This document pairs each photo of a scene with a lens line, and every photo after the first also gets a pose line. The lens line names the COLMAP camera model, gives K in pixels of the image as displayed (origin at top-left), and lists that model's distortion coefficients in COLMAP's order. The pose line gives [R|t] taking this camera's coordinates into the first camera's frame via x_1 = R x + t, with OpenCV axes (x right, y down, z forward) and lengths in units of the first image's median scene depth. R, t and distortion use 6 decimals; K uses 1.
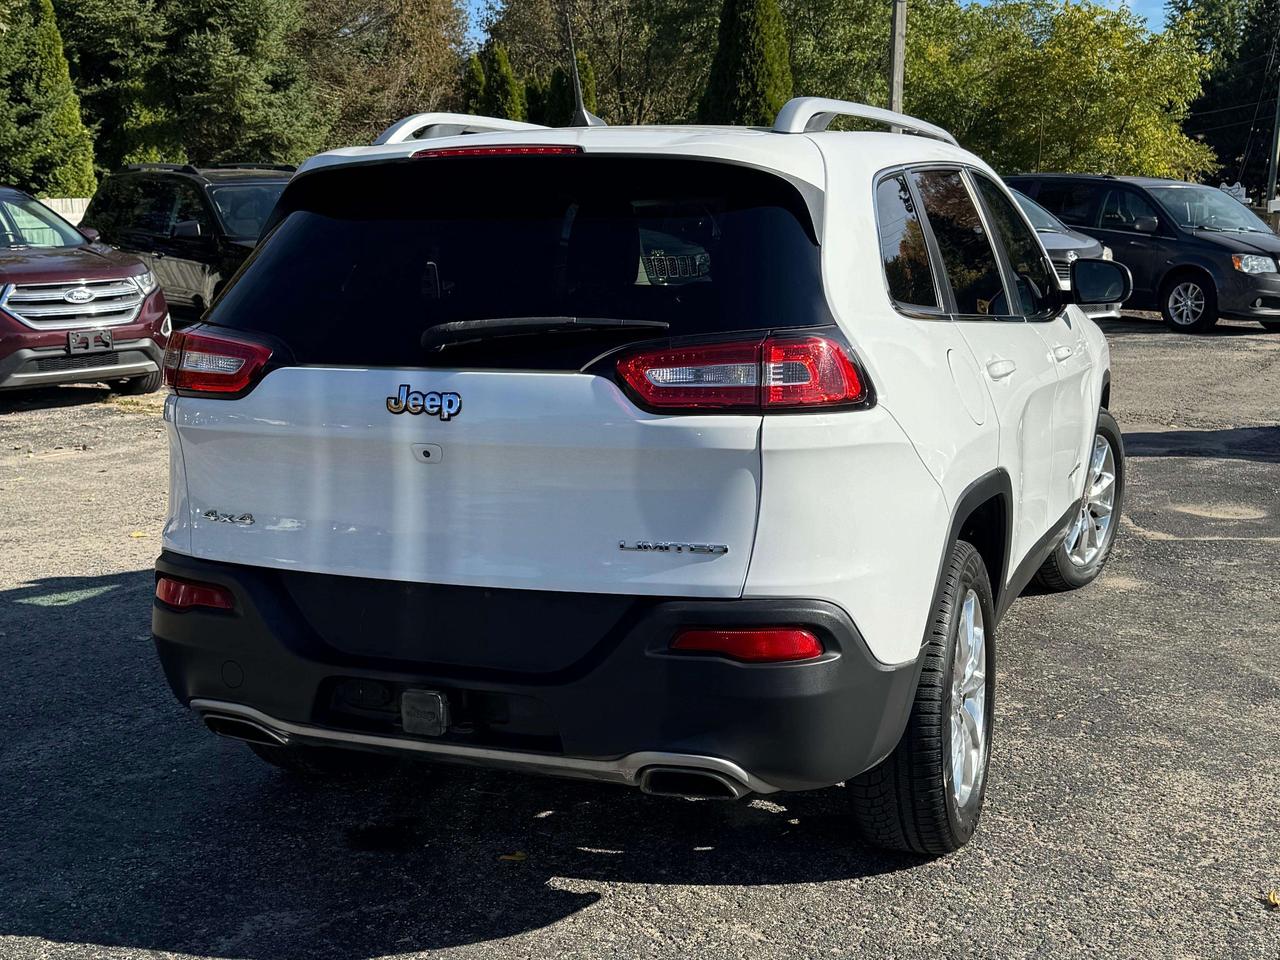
lens RADIAL K [[1588.1, 0, 633.5], [0, 1588.1, 558.9], [0, 0, 1]] dist [0.169634, -0.357693]
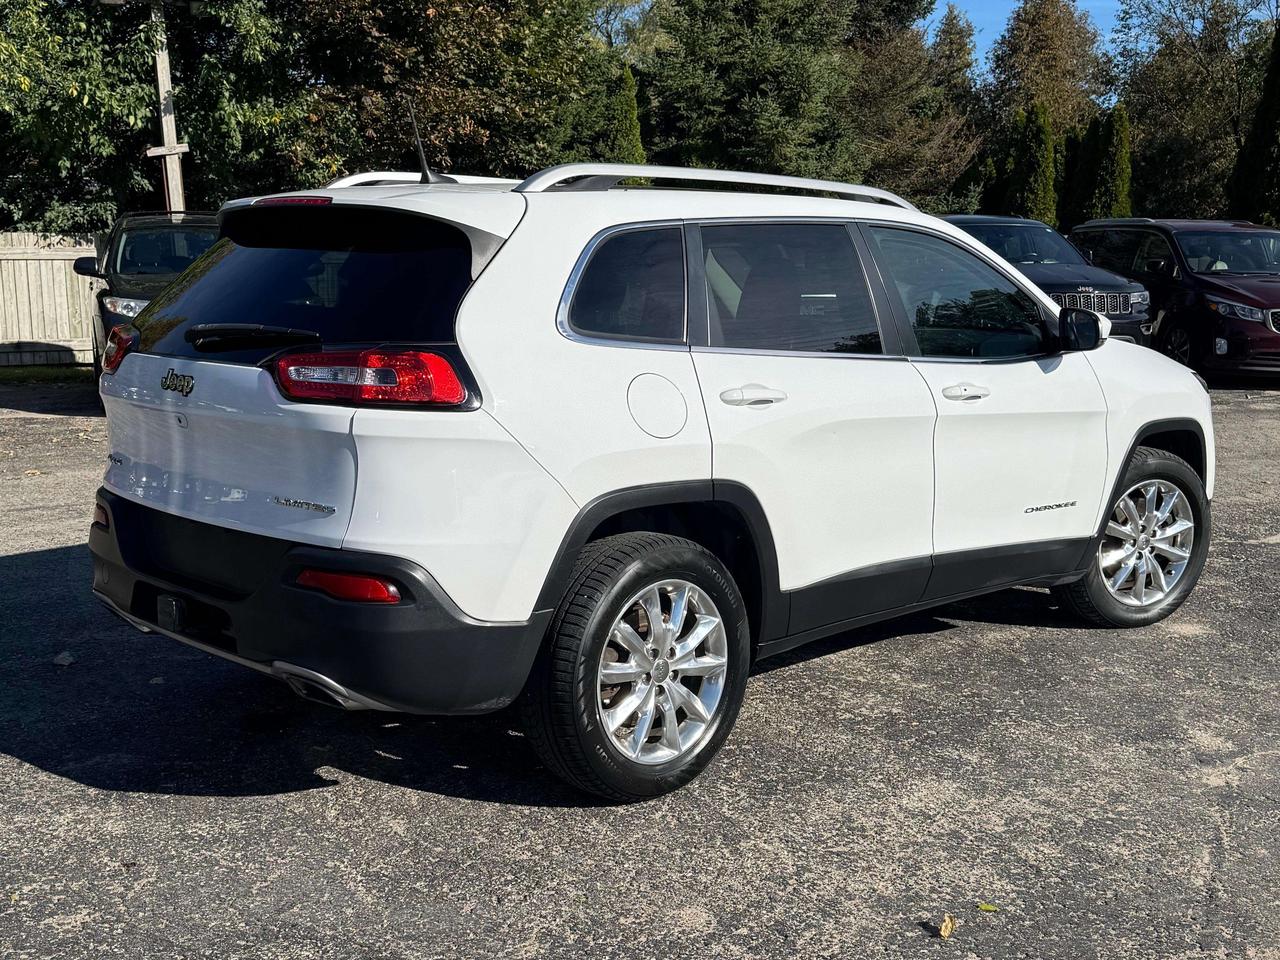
lens RADIAL K [[1458.5, 0, 638.1], [0, 1458.5, 513.7], [0, 0, 1]] dist [0.208977, -0.496129]
pose [[0.913464, 0.096126, -0.395402, 0.660599], [-0.110282, 0.993813, -0.013169, -0.012903], [0.391689, 0.055635, 0.918414, 0.007877]]
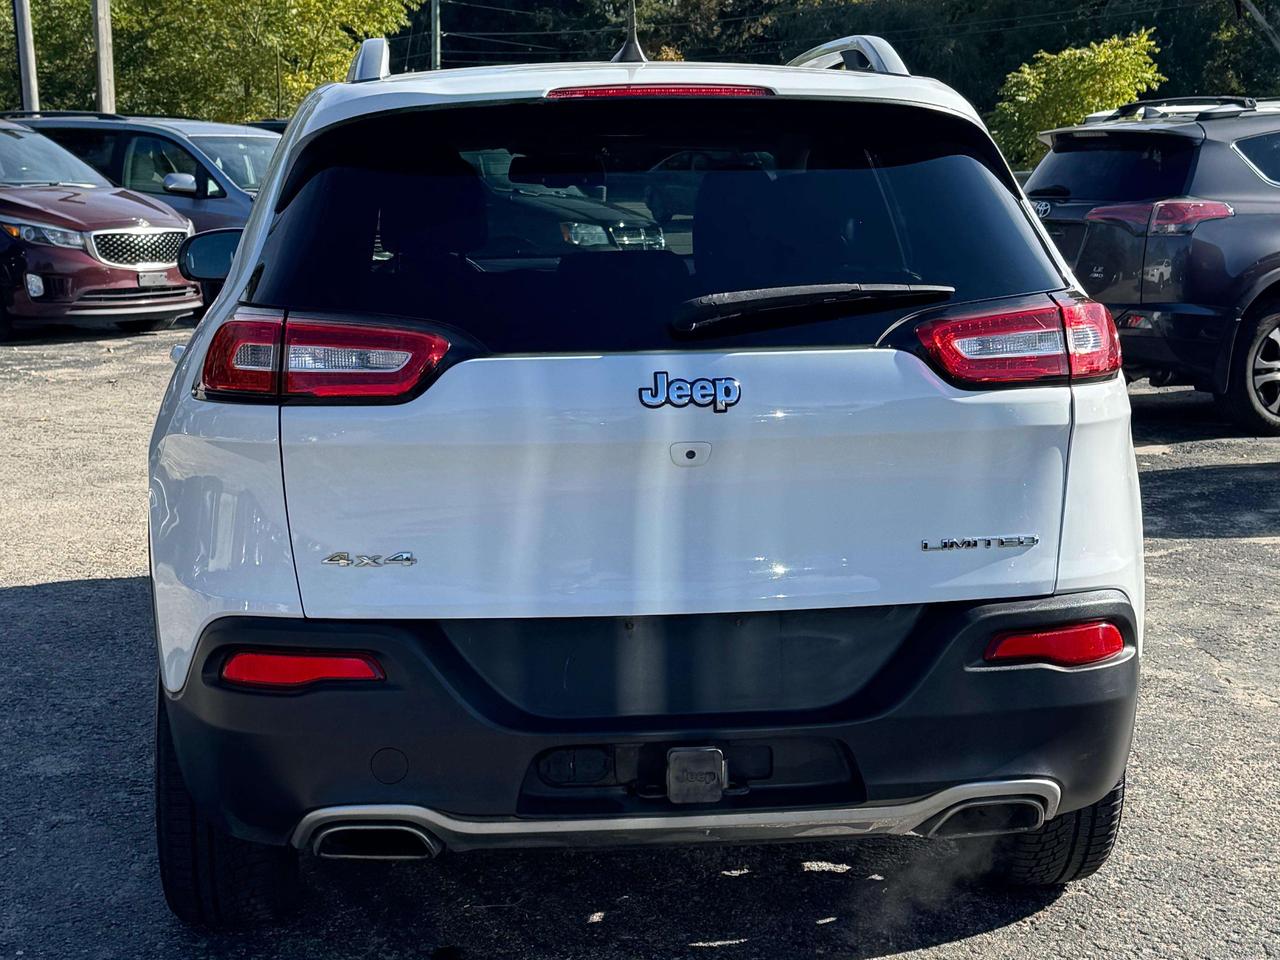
lens RADIAL K [[2142.3, 0, 640.0], [0, 2142.3, 480.0], [0, 0, 1]] dist [0.145981, -0.112952]
pose [[0.887430, -0.063924, 0.456488, -0.597437], [0.095027, 0.994435, -0.045480, -0.004856], [-0.451041, 0.083739, 0.888566, 0.032603]]
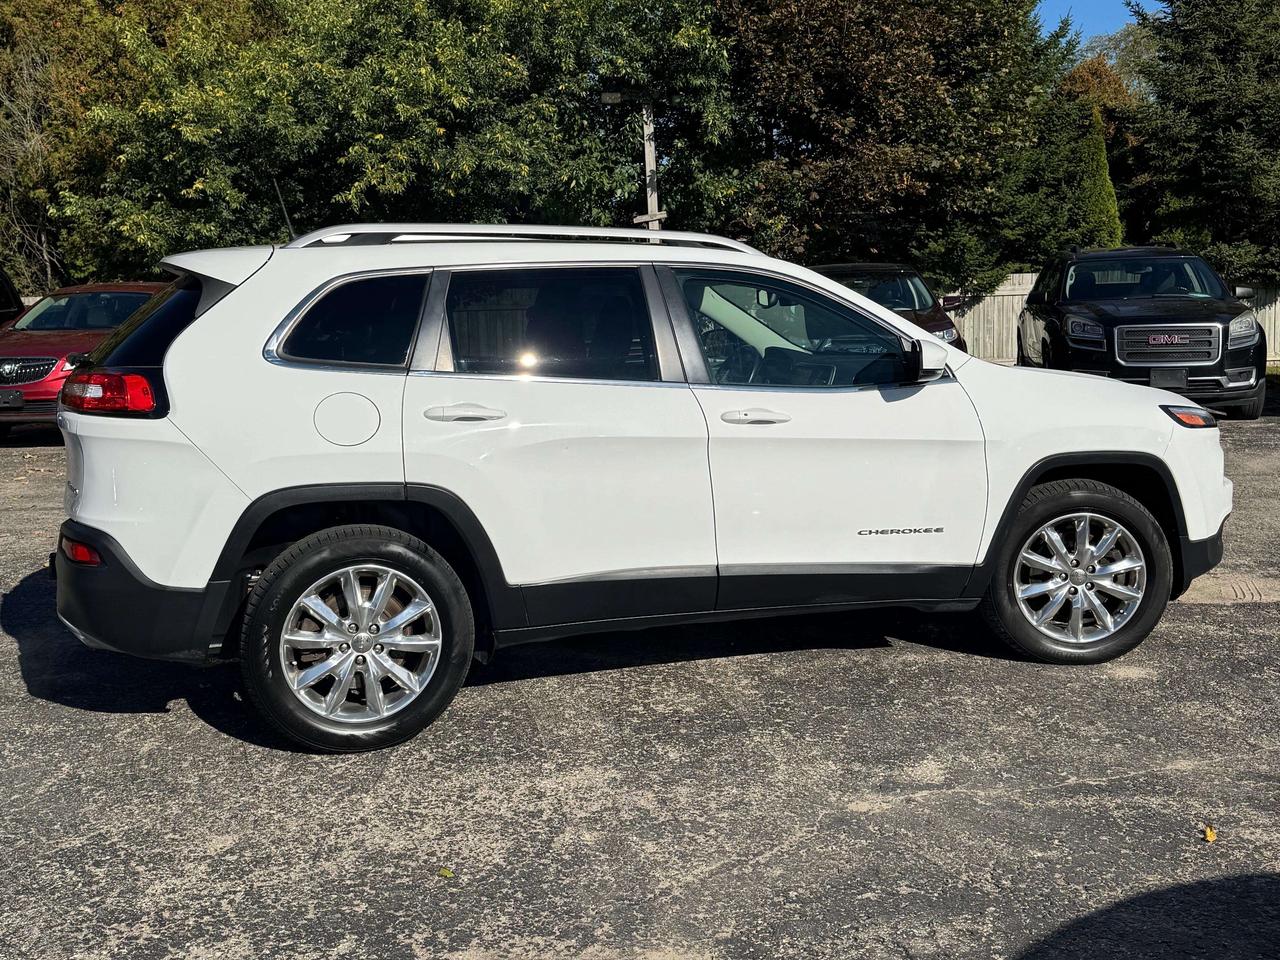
lens RADIAL K [[1340.2, 0, 675.1], [0, 1340.2, 412.5], [0, 0, 1]] dist [0.202289, -0.435144]
pose [[0.658211, 0.078743, -0.748704, 1.393753], [-0.161818, 0.986067, -0.038552, -0.122848], [0.735237, 0.146529, 0.661782, 0.449865]]
